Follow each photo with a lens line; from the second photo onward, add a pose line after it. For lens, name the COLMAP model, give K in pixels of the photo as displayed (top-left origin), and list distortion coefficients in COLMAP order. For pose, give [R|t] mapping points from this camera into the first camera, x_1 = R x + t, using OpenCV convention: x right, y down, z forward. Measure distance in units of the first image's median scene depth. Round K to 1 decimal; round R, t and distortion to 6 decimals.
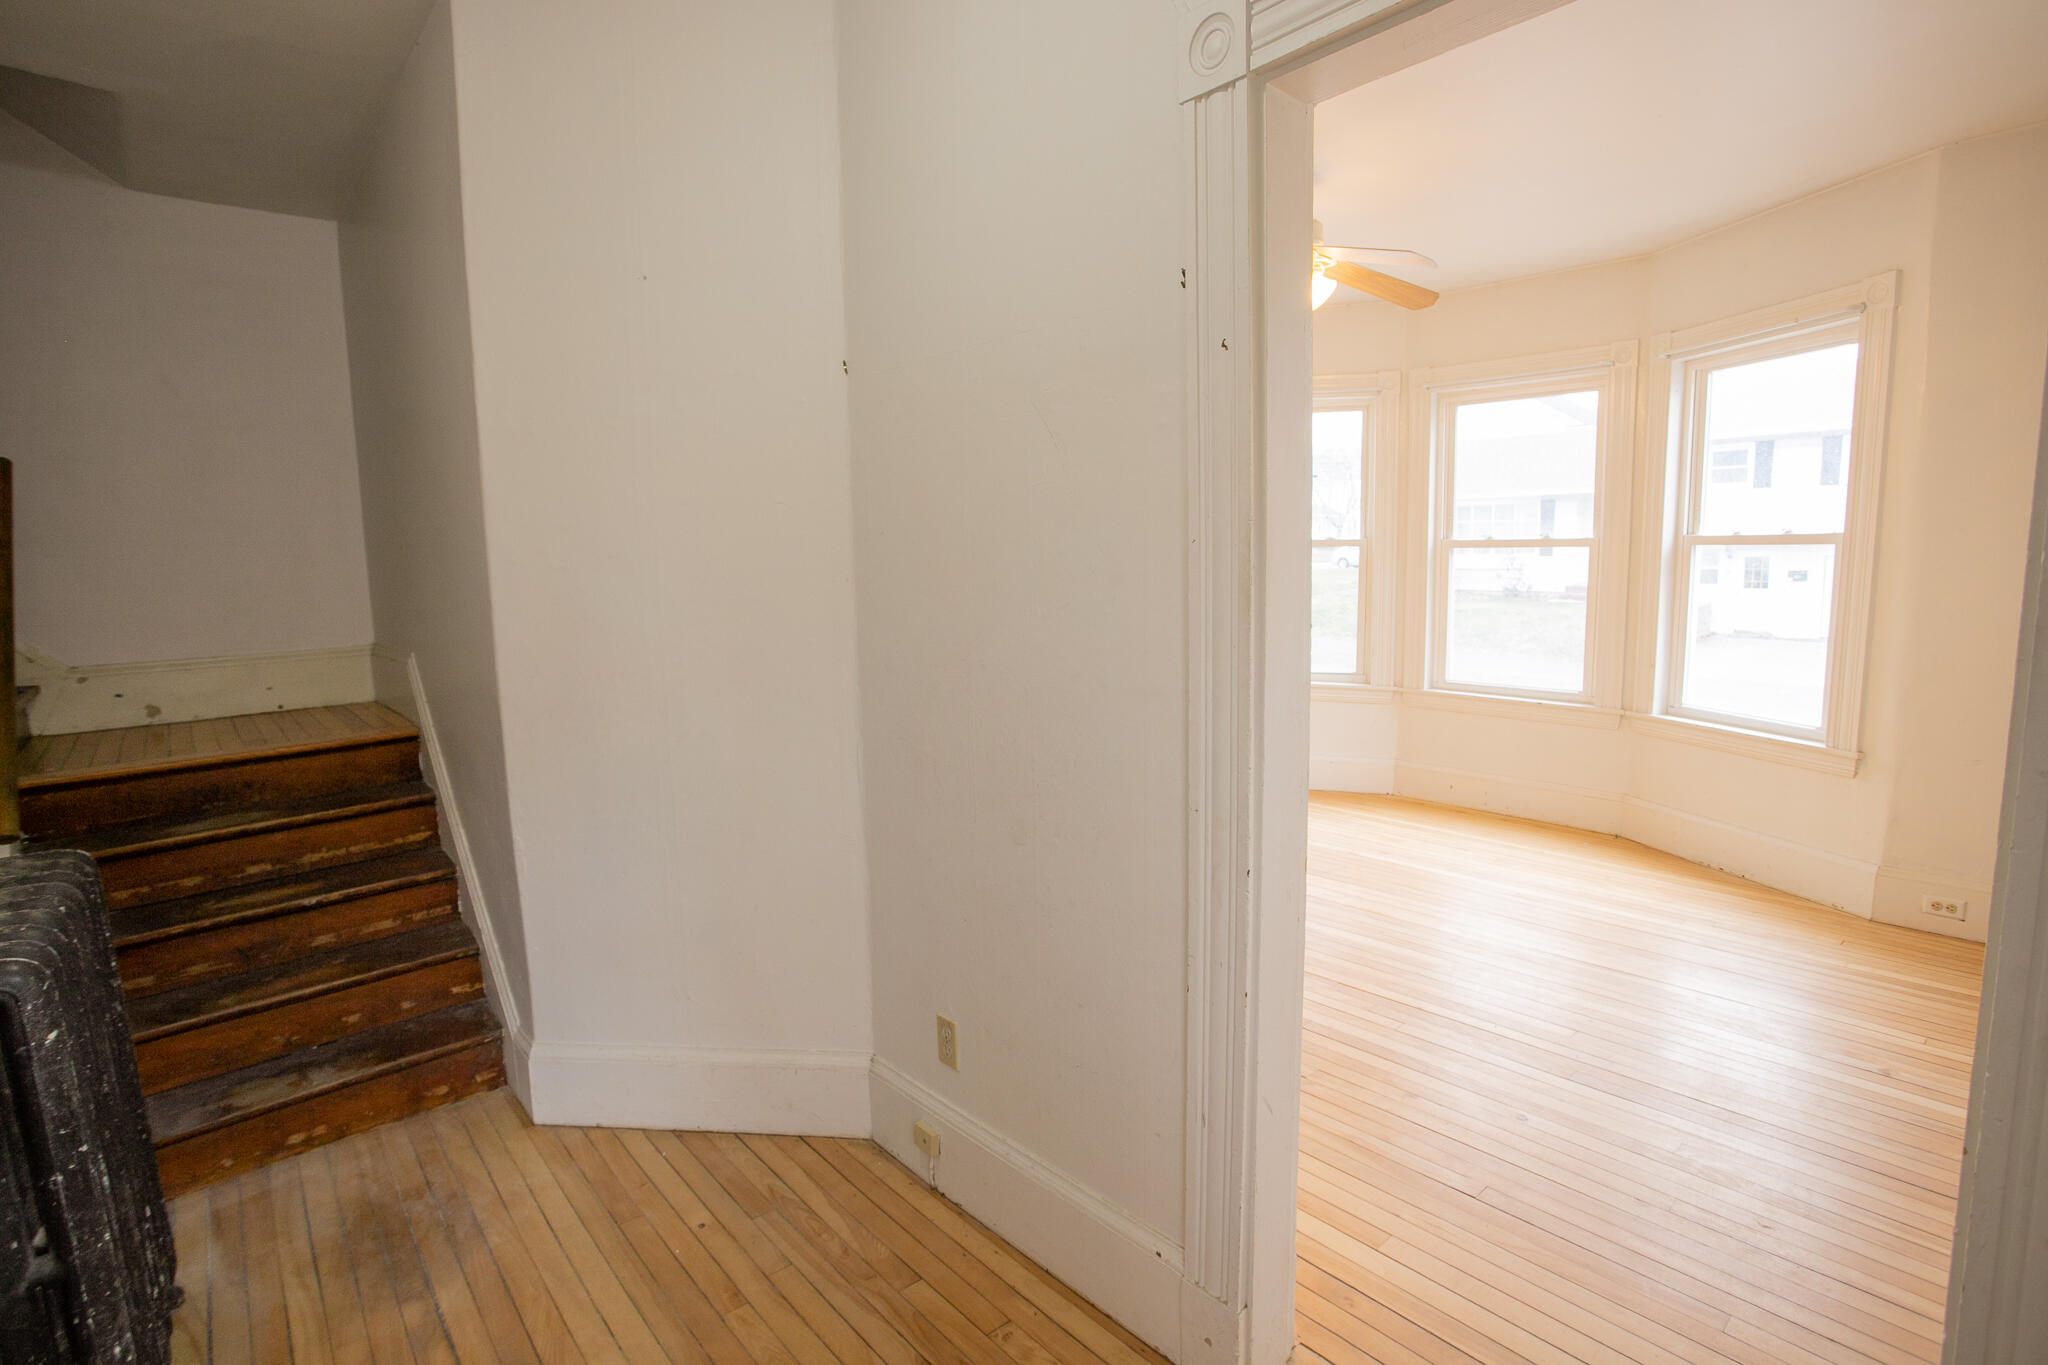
lens RADIAL K [[998.7, 0, 1030.5], [0, 998.7, 678.5], [0, 0, 1]] dist [-0.069366, 0.028717]
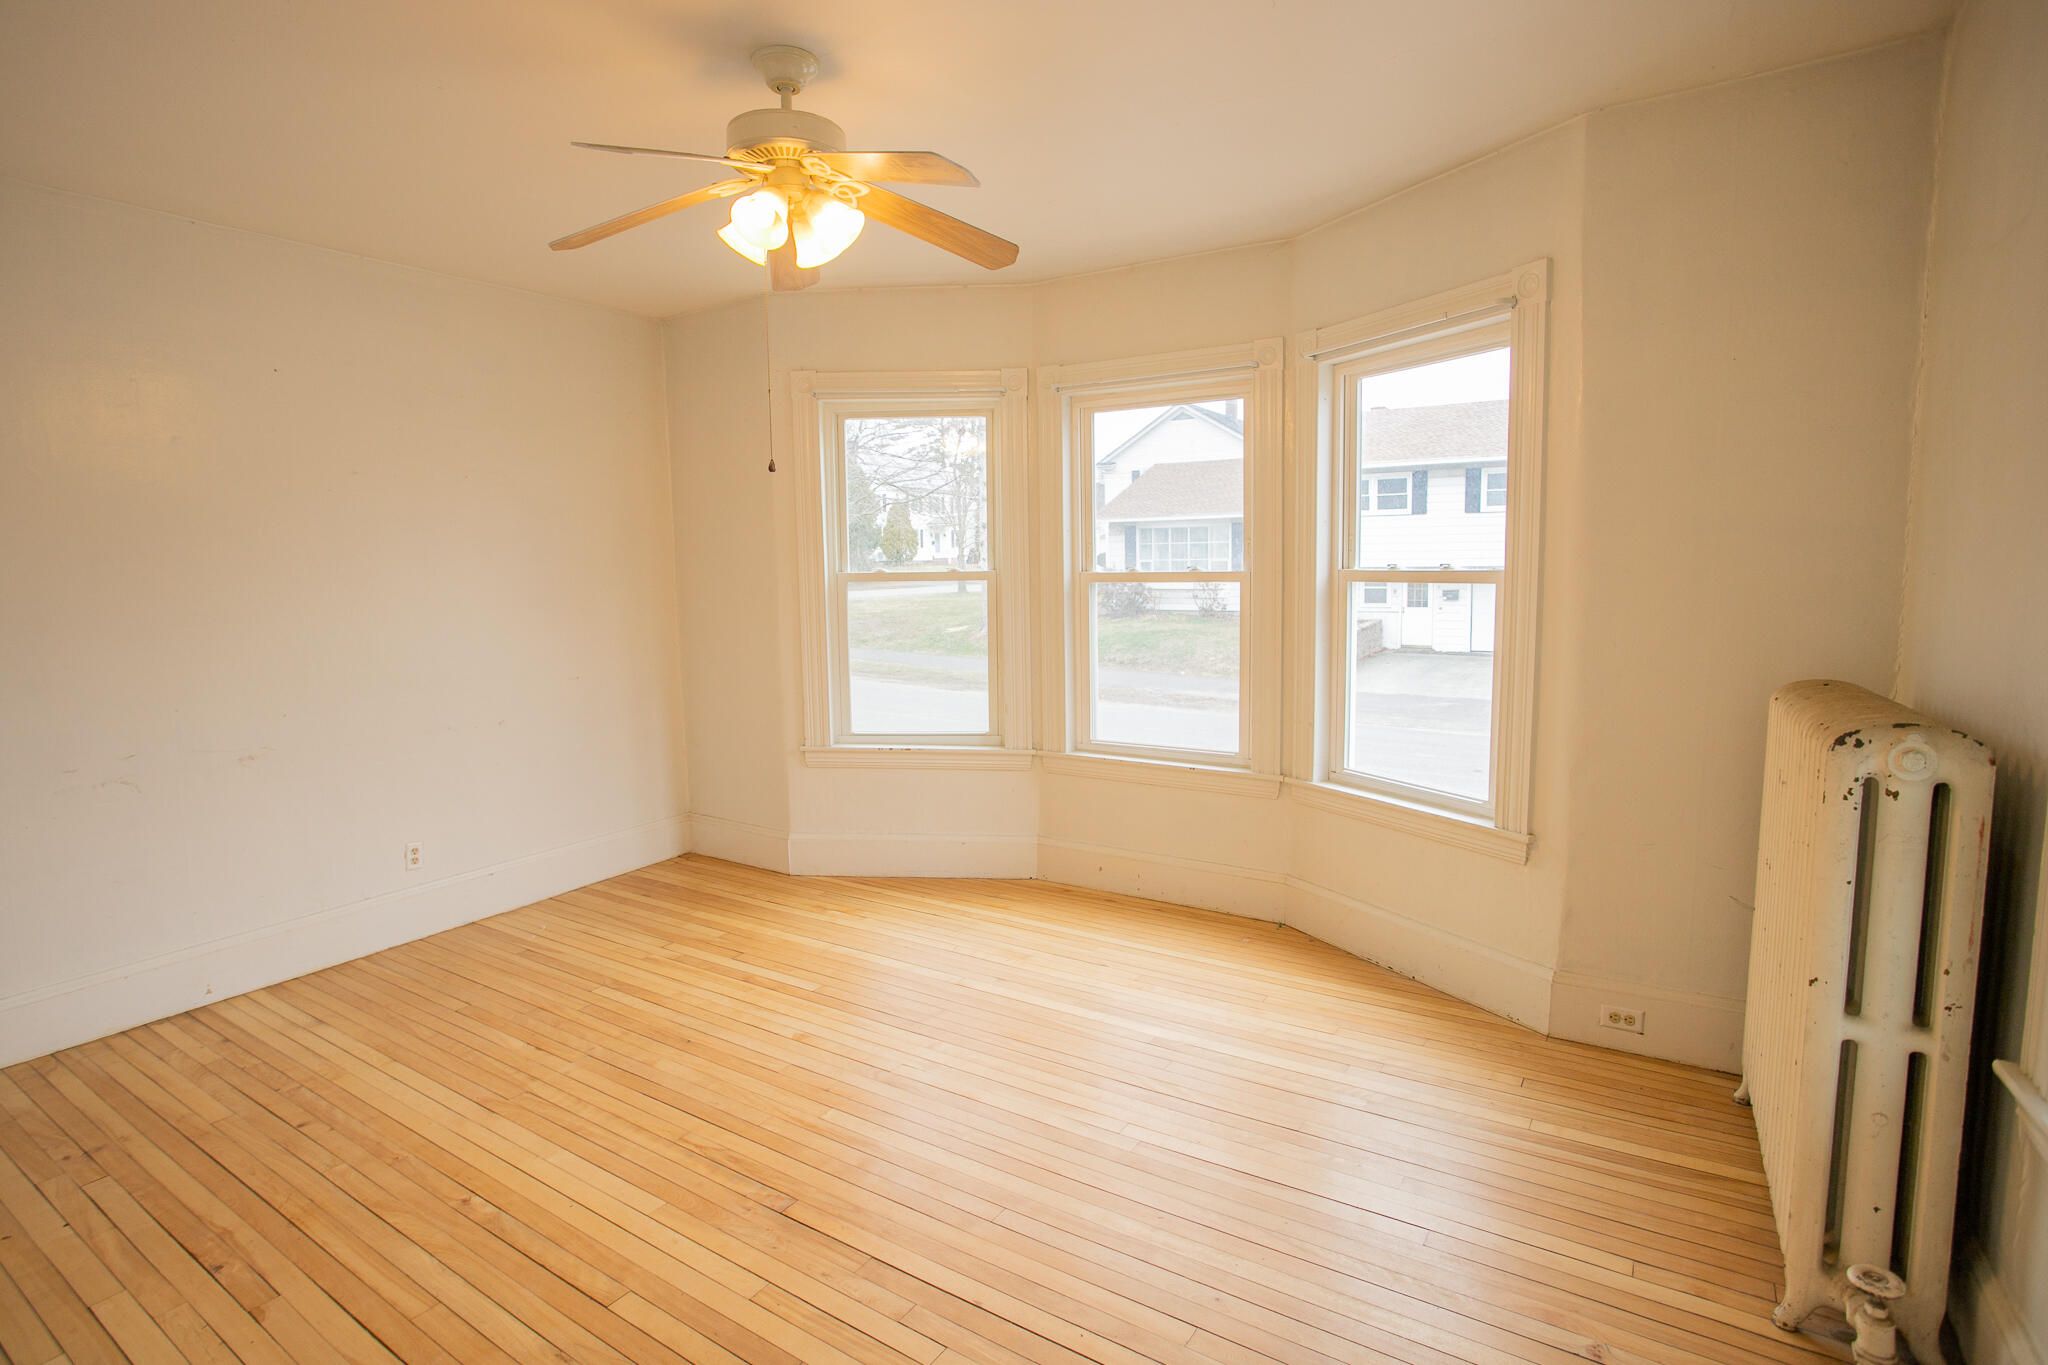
lens RADIAL K [[998.7, 0, 1046.4], [0, 998.7, 687.4], [0, 0, 1]] dist [-0.069366, 0.028717]
pose [[0.960246, -0.031351, 0.277388, 0.186916], [0.034205, 0.999400, -0.005454, -0.049031], [-0.277050, 0.014725, 0.960743, 0.244793]]
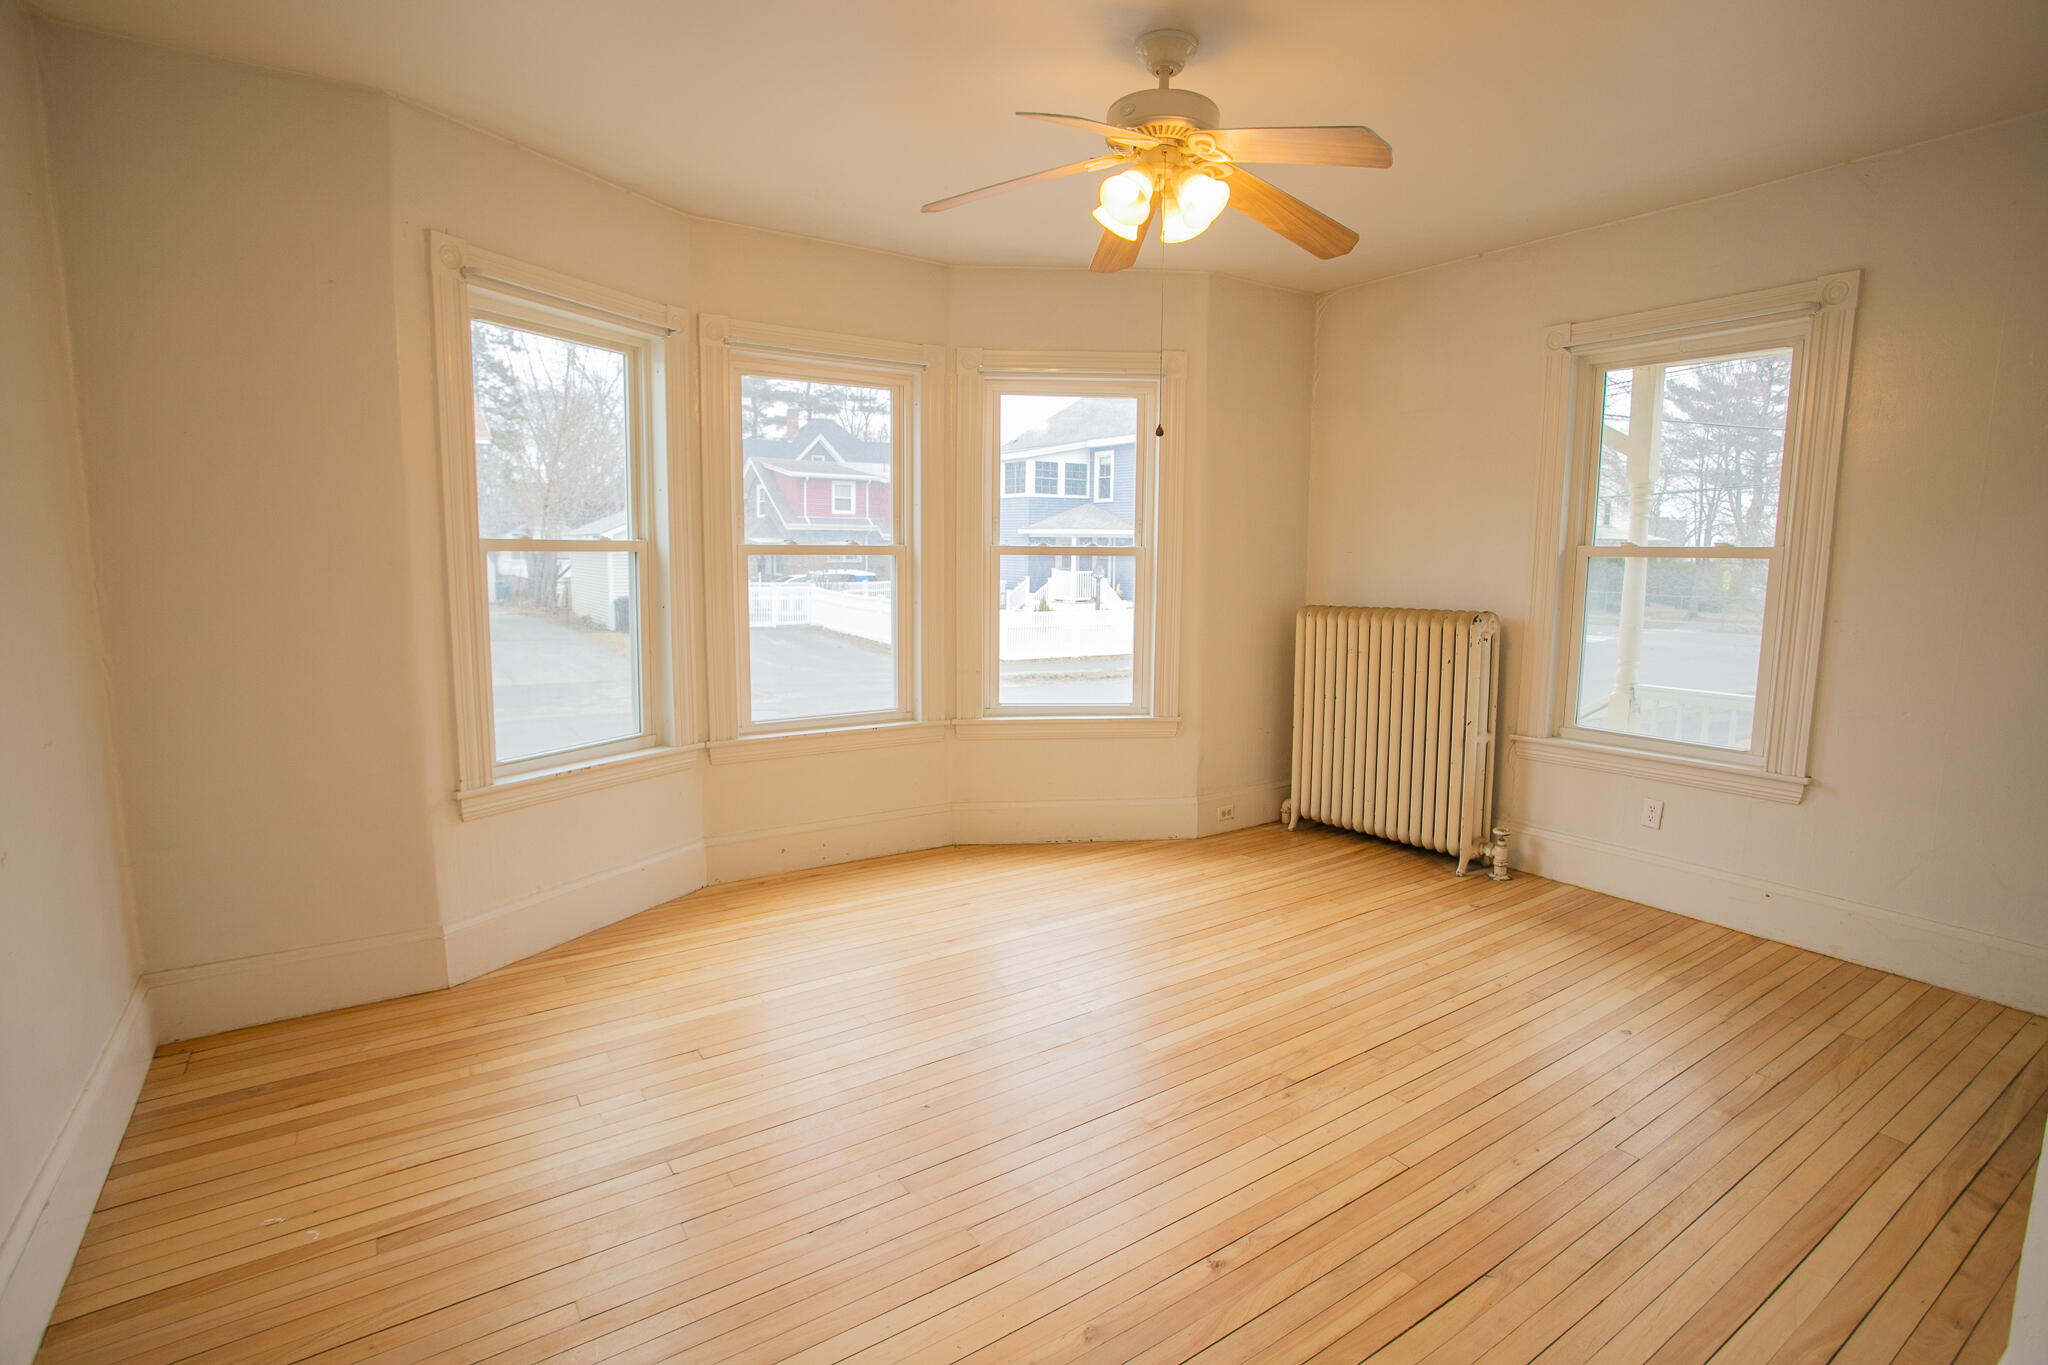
lens RADIAL K [[998.7, 0, 993.7], [0, 998.7, 676.6], [0, 0, 1]] dist [-0.069366, 0.028717]
pose [[0.126623, -0.102683, 0.986622, -0.412399], [0.109022, 0.990043, 0.089047, -0.102818], [-0.985942, 0.096289, 0.136557, 0.862753]]
